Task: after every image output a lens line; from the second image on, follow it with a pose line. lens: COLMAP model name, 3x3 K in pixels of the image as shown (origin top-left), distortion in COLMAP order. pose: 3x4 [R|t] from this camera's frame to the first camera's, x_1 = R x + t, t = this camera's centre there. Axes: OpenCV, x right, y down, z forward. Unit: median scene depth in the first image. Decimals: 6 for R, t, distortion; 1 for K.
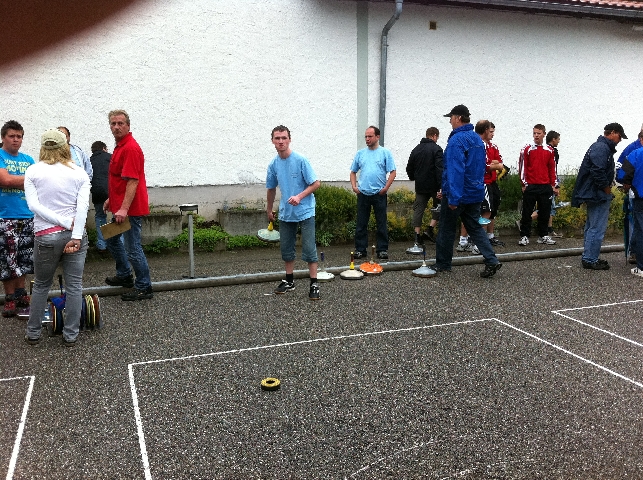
lens RADIAL K [[589.2, 0, 308.0], [0, 589.2, 243.9], [0, 0, 1]] dist [-0.006457, -0.005360]
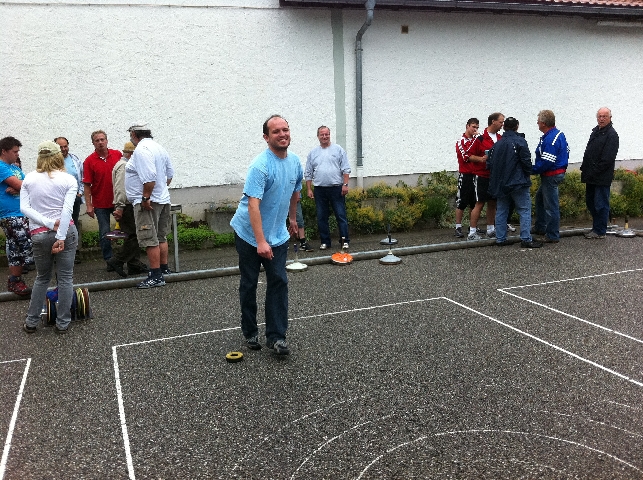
lens RADIAL K [[589.2, 0, 321.5], [0, 589.2, 240.0], [0, 0, 1]] dist [-0.012642, -0.014191]
pose [[0.999264, -0.035937, 0.013386, 0.057394], [0.035974, 0.999349, -0.002567, 0.009626], [-0.013285, 0.003047, 0.999907, -0.093283]]
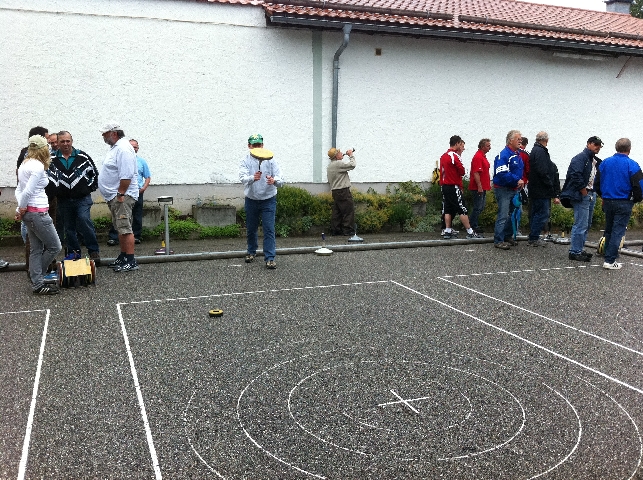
lens RADIAL K [[592.8, 0, 321.5], [0, 592.8, 240.0], [0, 0, 1]] dist [0.016629, -0.013357]
pose [[0.999054, 0.004995, 0.043191, 0.076097], [-0.004049, 0.999751, -0.021952, 0.051128], [-0.043289, 0.021757, 0.998826, -0.276979]]
